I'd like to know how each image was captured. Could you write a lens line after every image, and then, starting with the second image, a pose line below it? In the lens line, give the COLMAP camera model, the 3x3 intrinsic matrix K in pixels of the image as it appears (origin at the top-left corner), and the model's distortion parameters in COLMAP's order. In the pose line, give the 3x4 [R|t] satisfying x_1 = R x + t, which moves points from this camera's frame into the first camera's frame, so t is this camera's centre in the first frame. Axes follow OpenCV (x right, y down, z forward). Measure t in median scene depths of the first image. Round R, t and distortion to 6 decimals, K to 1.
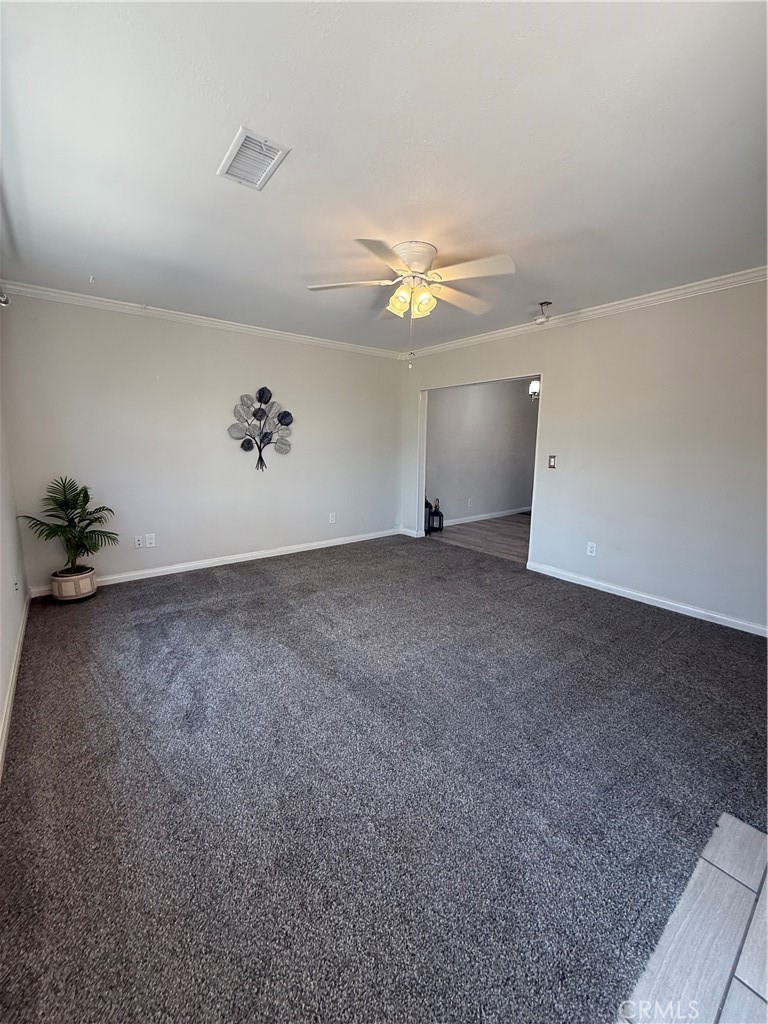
lens RADIAL K [[406.1, 0, 384.3], [0, 406.1, 508.4], [0, 0, 1]] dist [0.000255, 0.000142]
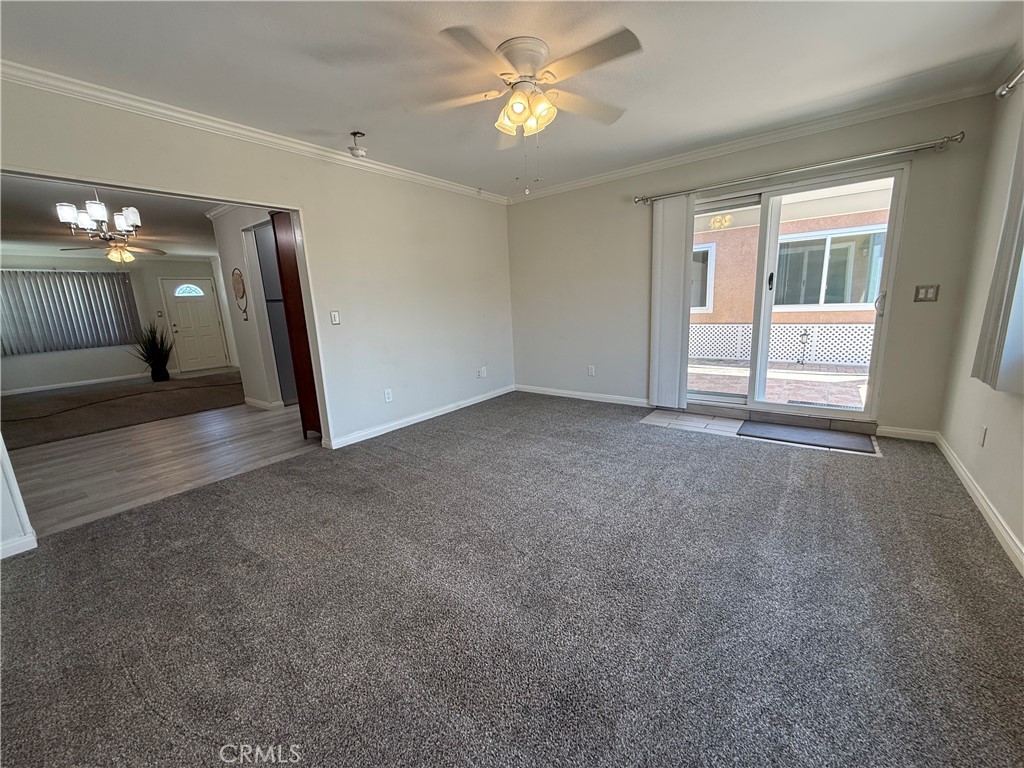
lens RADIAL K [[406.1, 0, 512.8], [0, 406.1, 385.1], [0, 0, 1]] dist [0.000255, 0.000142]
pose [[-0.249809, -0.200280, 0.947356, -0.547262], [0.198040, 0.947126, 0.252453, -0.123452], [-0.947827, 0.250680, -0.196938, 0.853027]]
